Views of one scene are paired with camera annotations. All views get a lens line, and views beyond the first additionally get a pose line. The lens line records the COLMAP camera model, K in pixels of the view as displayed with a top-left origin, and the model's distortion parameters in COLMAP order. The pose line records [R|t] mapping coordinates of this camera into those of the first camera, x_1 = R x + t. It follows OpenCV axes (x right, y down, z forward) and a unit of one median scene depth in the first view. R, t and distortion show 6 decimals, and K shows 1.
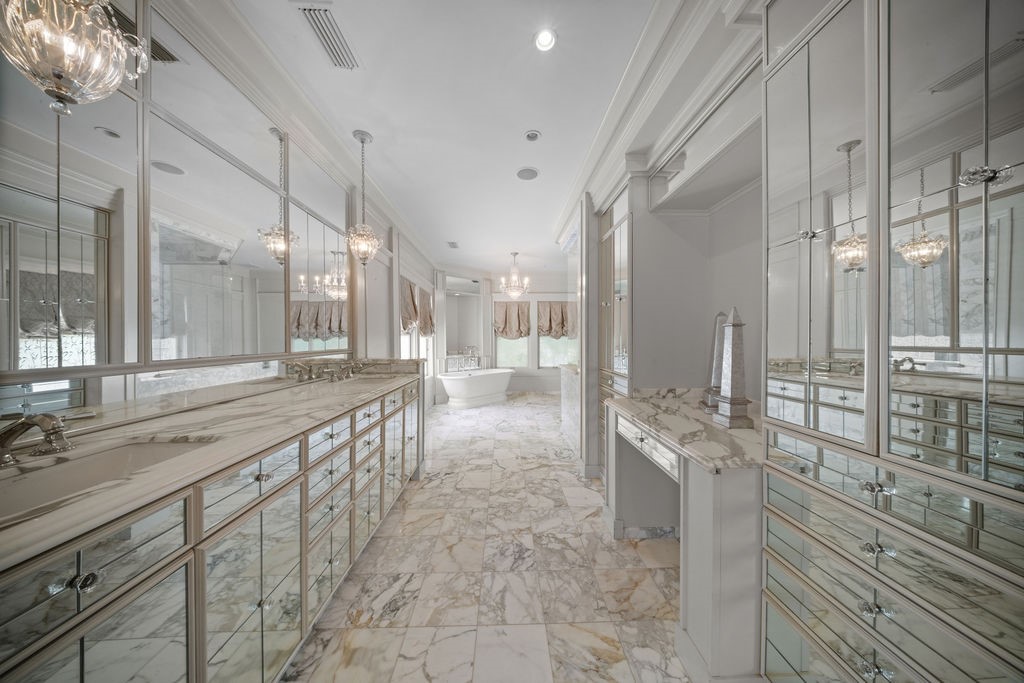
lens RADIAL K [[301.8, 0, 512.2], [0, 301.8, 341.5], [0, 0, 1]] dist [-0.008570, -0.000129]
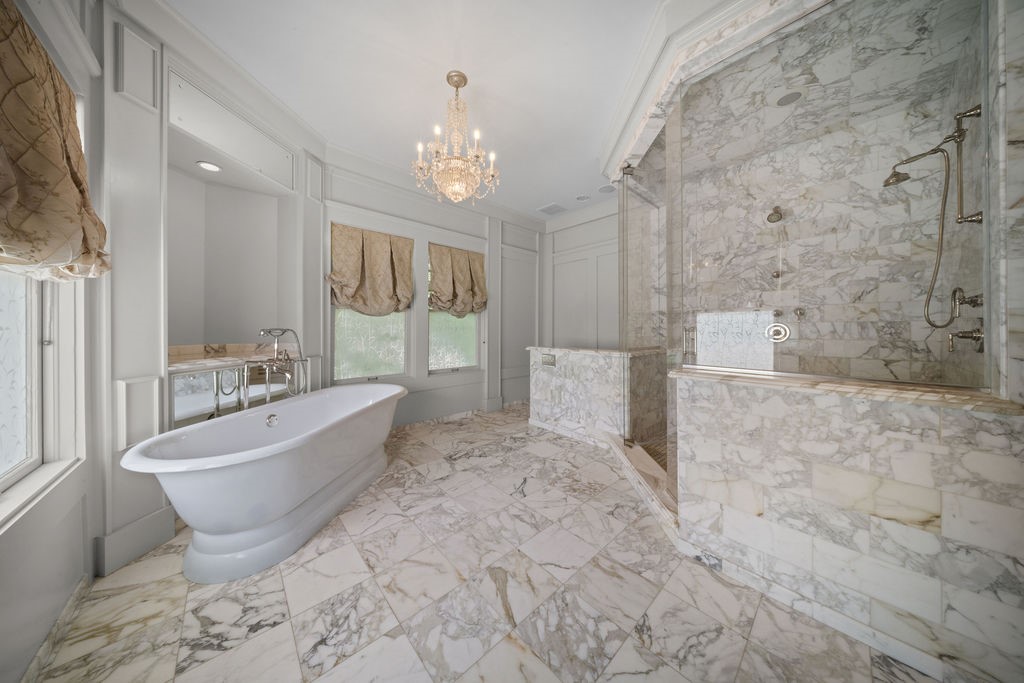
lens RADIAL K [[301.8, 0, 510.8], [0, 301.8, 331.0], [0, 0, 1]] dist [-0.008570, -0.000129]
pose [[0.746406, -0.001214, 0.665490, -0.150251], [0.004046, 0.999988, -0.002713, 0.017179], [-0.665479, 0.004718, 0.746402, 0.539208]]
